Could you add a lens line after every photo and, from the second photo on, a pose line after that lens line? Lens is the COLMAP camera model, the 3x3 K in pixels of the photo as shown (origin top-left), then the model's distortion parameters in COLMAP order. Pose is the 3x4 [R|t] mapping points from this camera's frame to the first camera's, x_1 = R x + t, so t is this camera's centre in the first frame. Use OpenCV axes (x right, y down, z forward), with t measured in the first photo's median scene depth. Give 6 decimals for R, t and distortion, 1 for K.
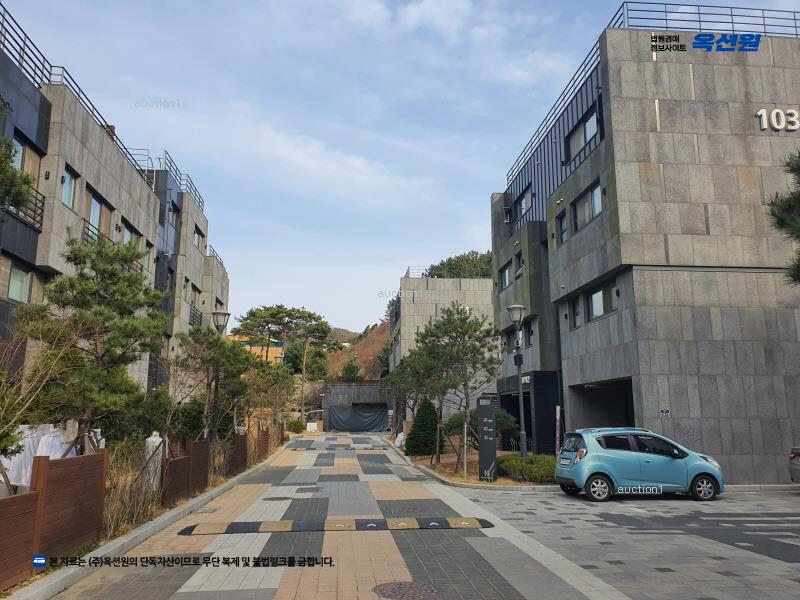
lens RADIAL K [[623.4, 0, 401.3], [0, 623.4, 298.6], [0, 0, 1]] dist [0.040734, -0.039175]
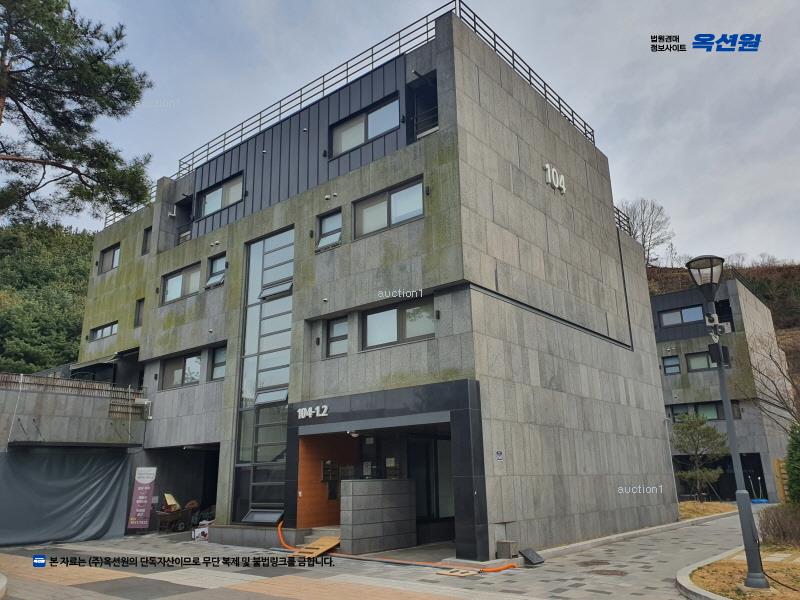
lens RADIAL K [[622.6, 0, 400.0], [0, 622.6, 300.0], [0, 0, 1]] dist [0.040629, 0.000878]
pose [[0.713460, 0.177311, 0.677890, -0.190229], [-0.119549, 0.984071, -0.131575, 0.065525], [-0.690422, 0.012833, 0.723293, 0.355893]]
